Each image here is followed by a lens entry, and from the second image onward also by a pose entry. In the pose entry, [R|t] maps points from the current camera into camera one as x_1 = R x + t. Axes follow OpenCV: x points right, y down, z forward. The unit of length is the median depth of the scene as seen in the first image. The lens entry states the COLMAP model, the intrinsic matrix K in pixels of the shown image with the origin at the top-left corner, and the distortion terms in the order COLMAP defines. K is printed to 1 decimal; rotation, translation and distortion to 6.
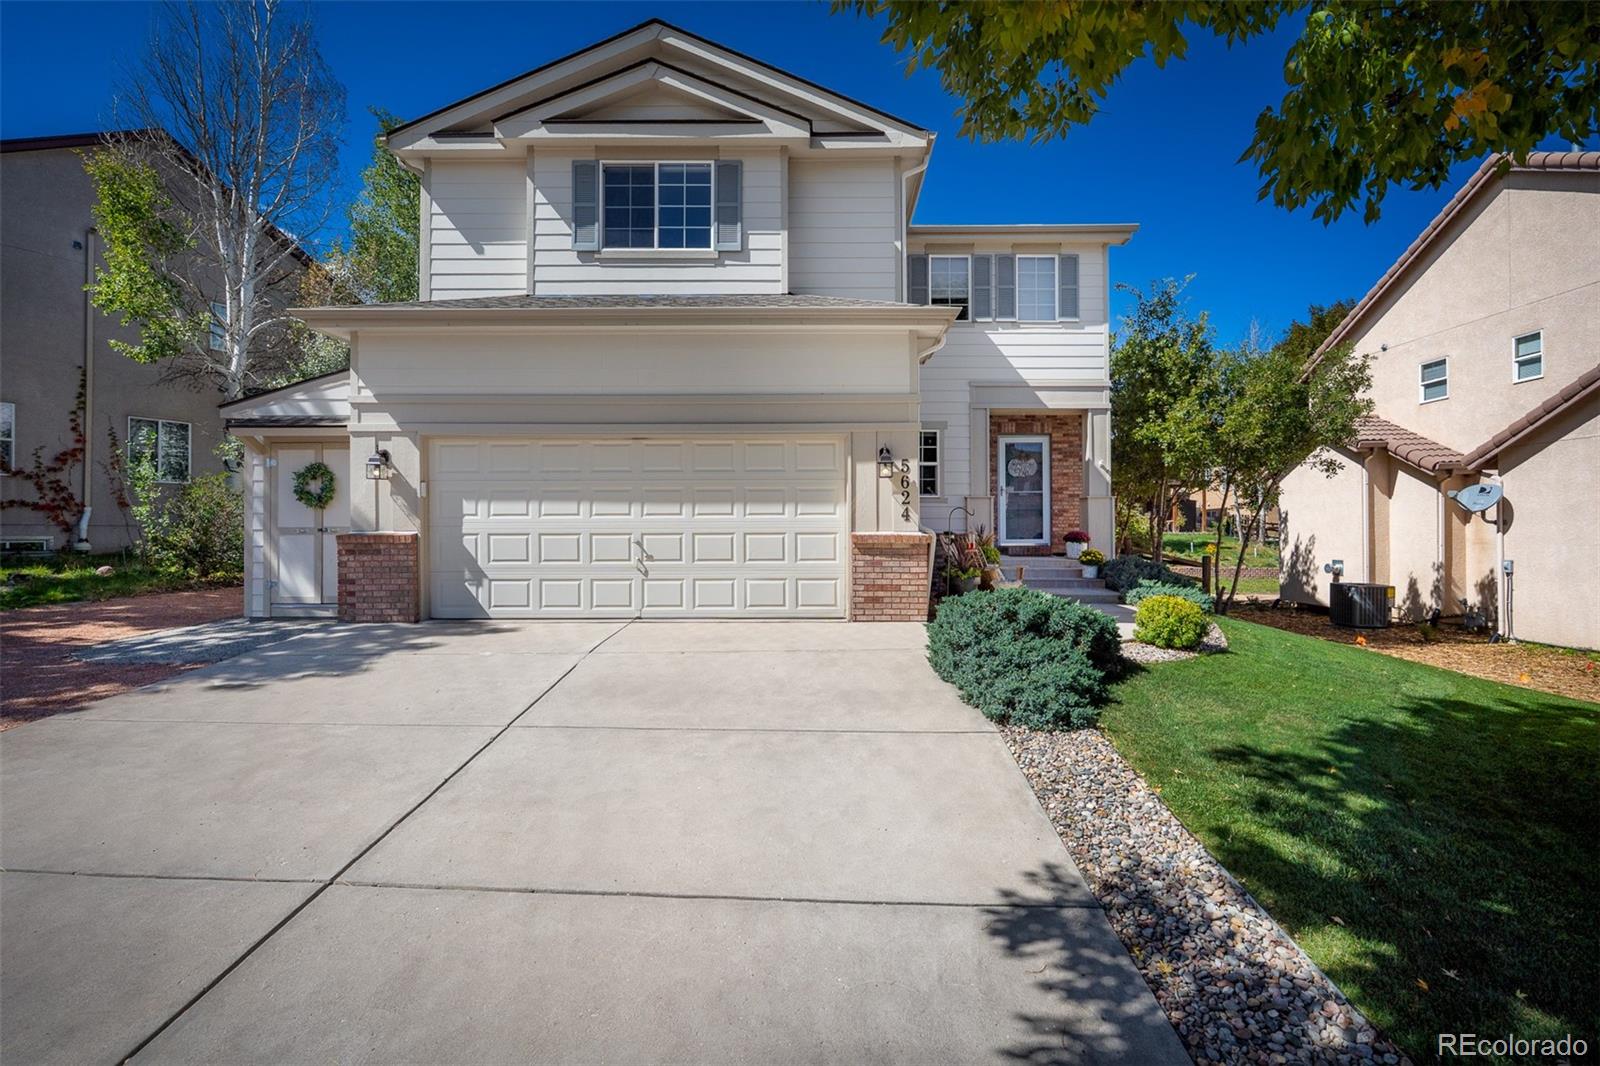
lens RADIAL K [[710.3, 0, 844.4], [0, 710.3, 532.7], [0, 0, 1]] dist [-0.002396, -0.000419]
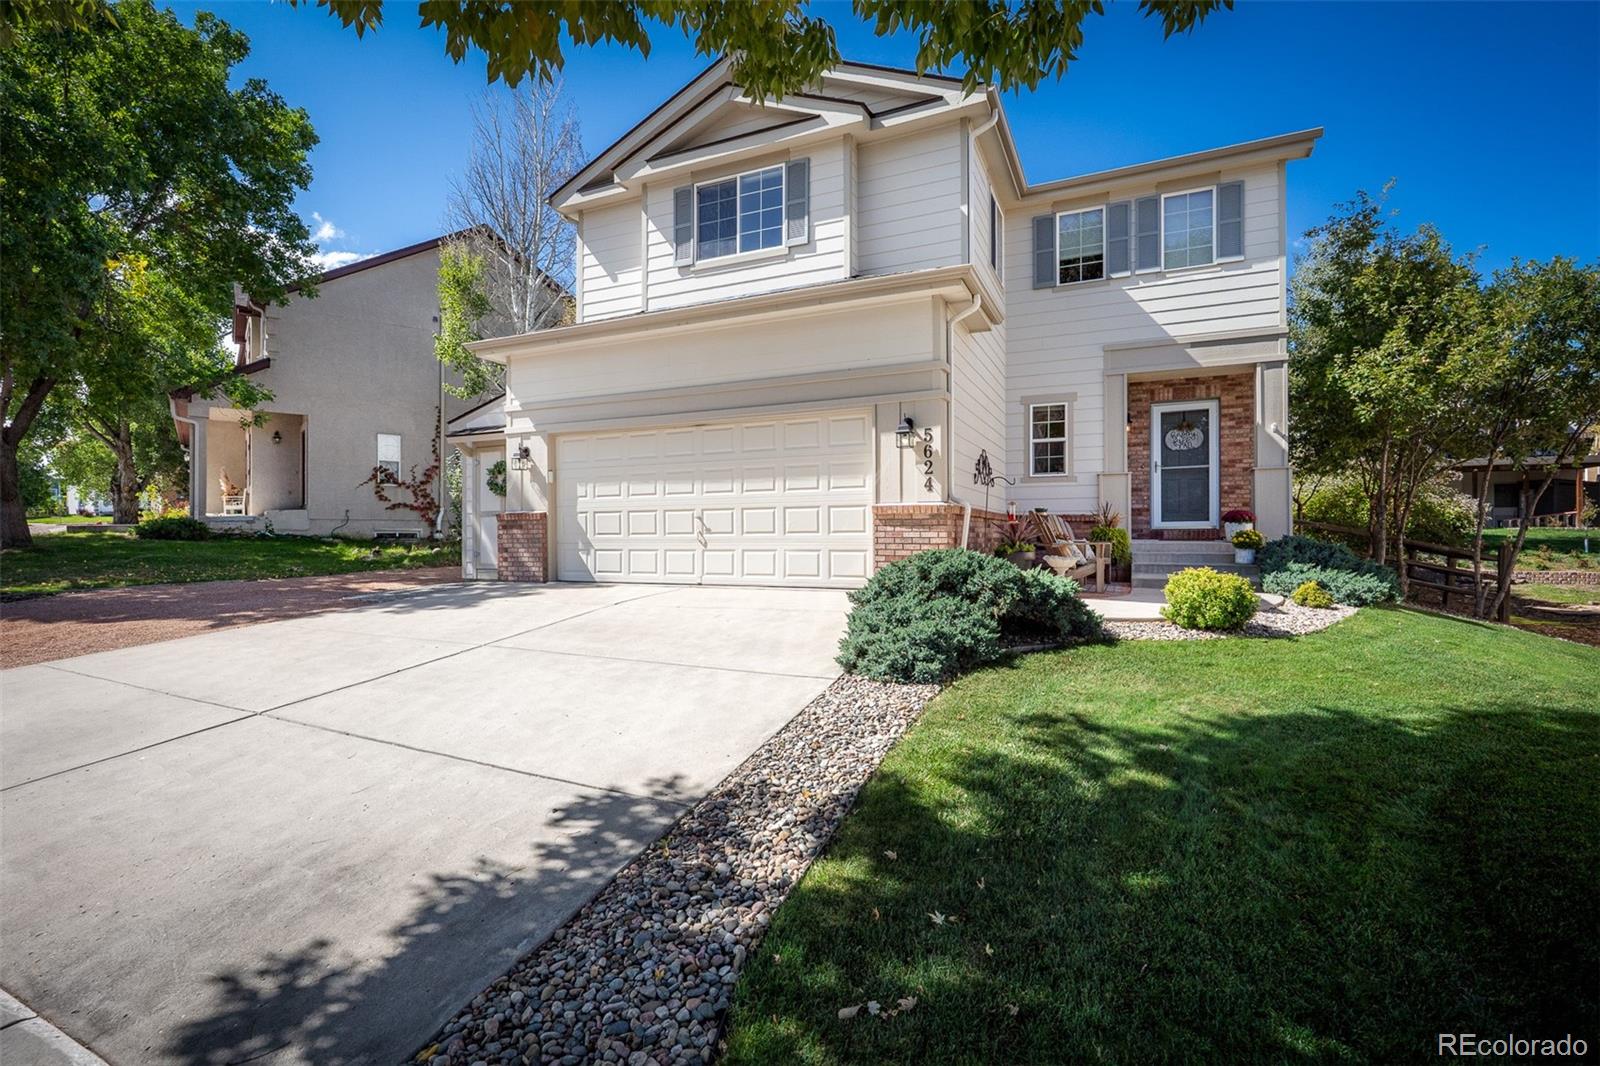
lens RADIAL K [[713.3, 0, 827.3], [0, 713.3, 537.9], [0, 0, 1]] dist [0.002950, 0.000193]
pose [[0.916152, -0.003095, -0.400819, 0.304699], [0.003970, 0.999991, 0.001353, 0.039861], [0.400812, -0.002831, 0.916156, 0.038421]]
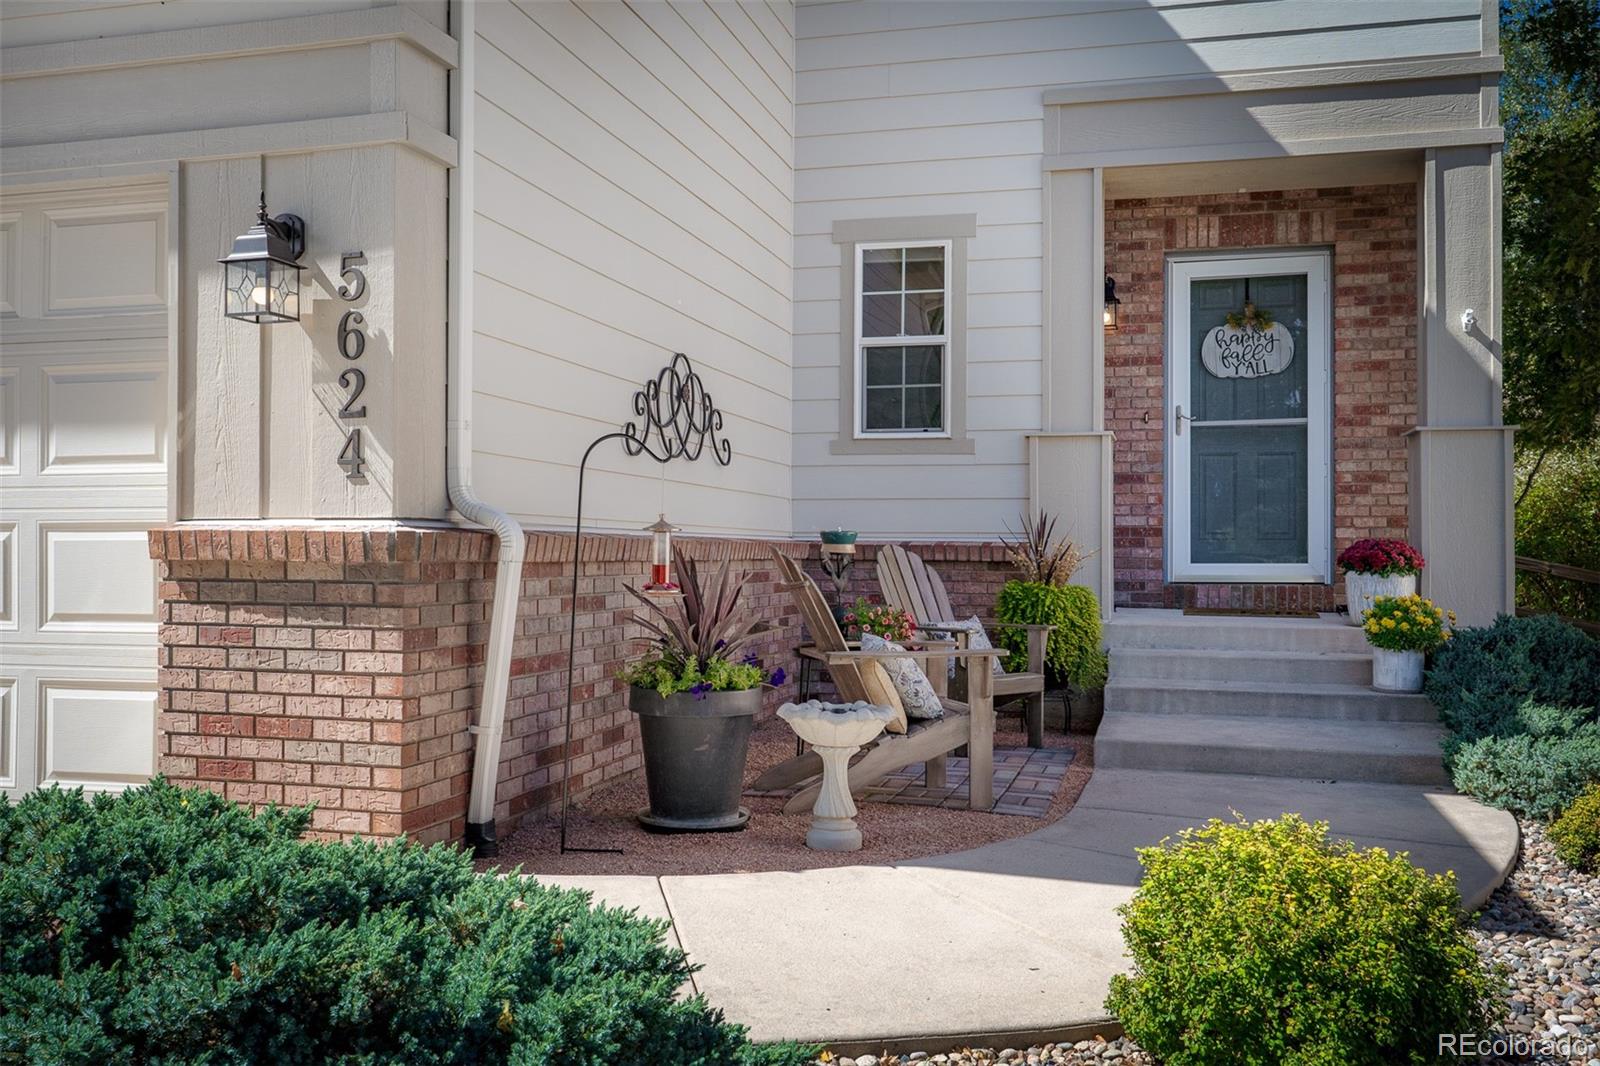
lens RADIAL K [[1416.1, 0, 800.0], [0, 1416.1, 533.0], [0, 0, 1]] dist [-0.003517, -0.004261]
pose [[0.964291, 0.001792, -0.264838, 0.340603], [-0.005854, 0.999877, -0.014548, 0.008988], [0.264779, 0.015579, 0.964183, 0.455165]]
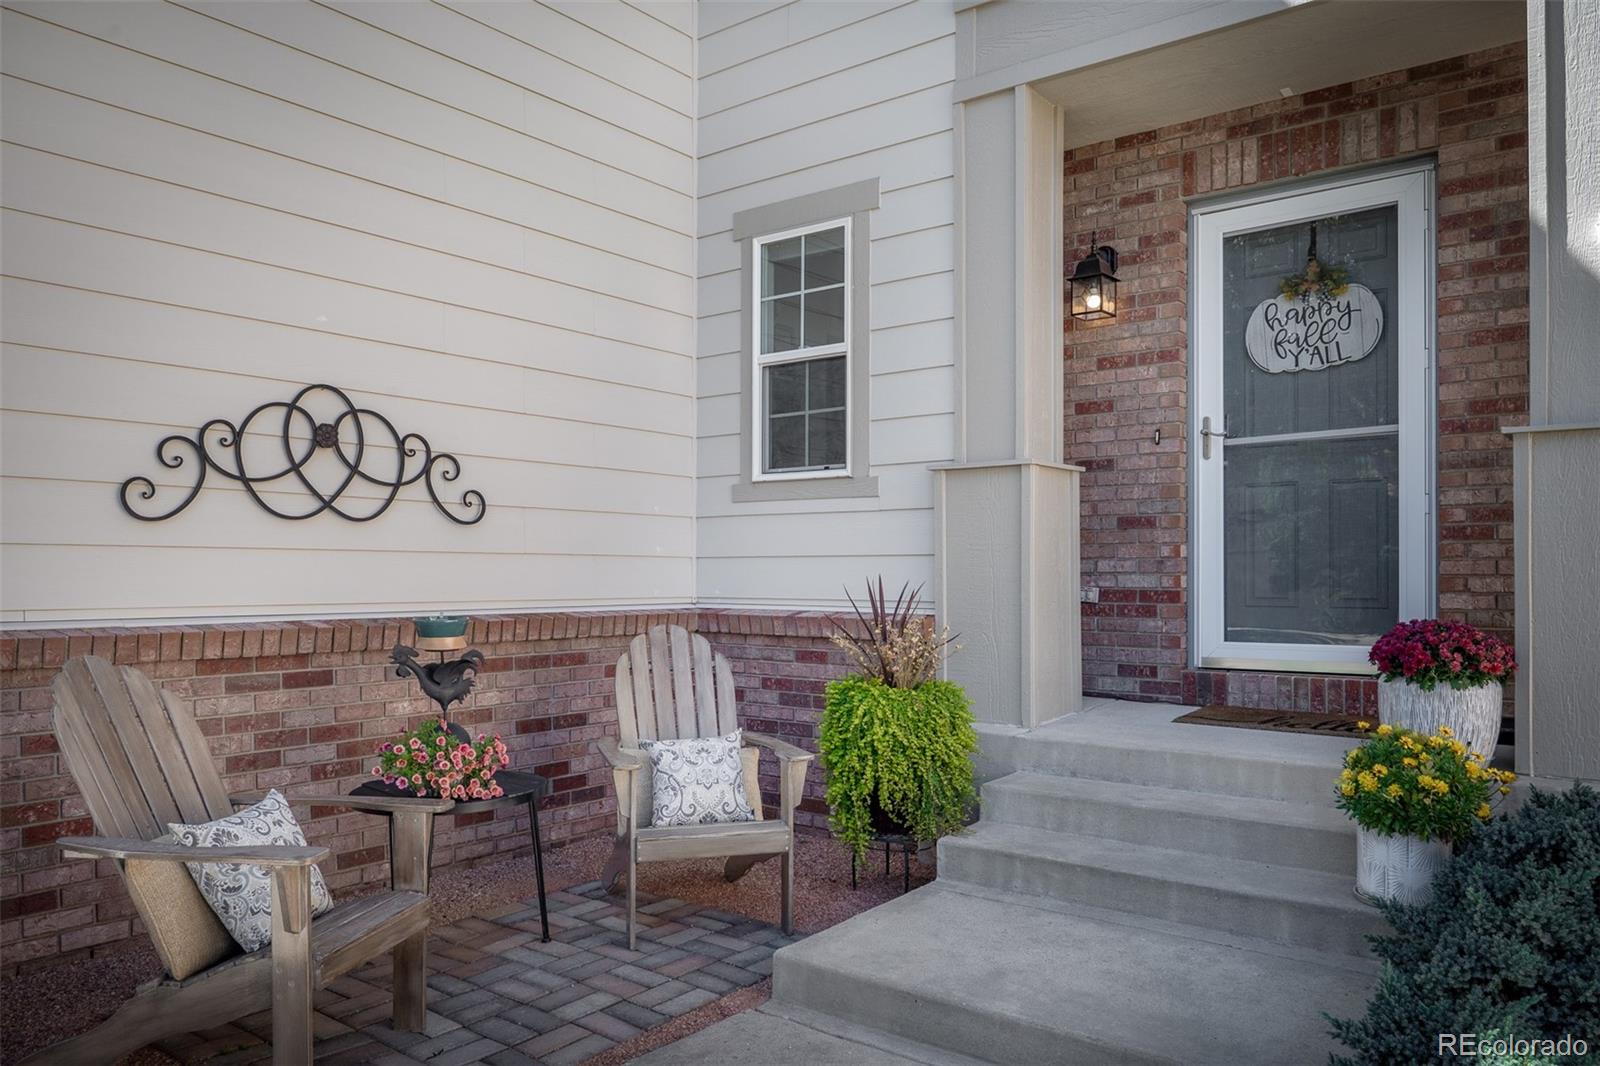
lens RADIAL K [[1160.8, 0, 801.1], [0, 1160.8, 568.6], [0, 0, 1]] dist [-0.001819, 0.001854]
pose [[0.783101, -0.002373, -0.621890, 0.538016], [-0.000493, 0.999990, -0.004436, -0.019499], [0.621895, 0.003780, 0.783092, 0.919490]]
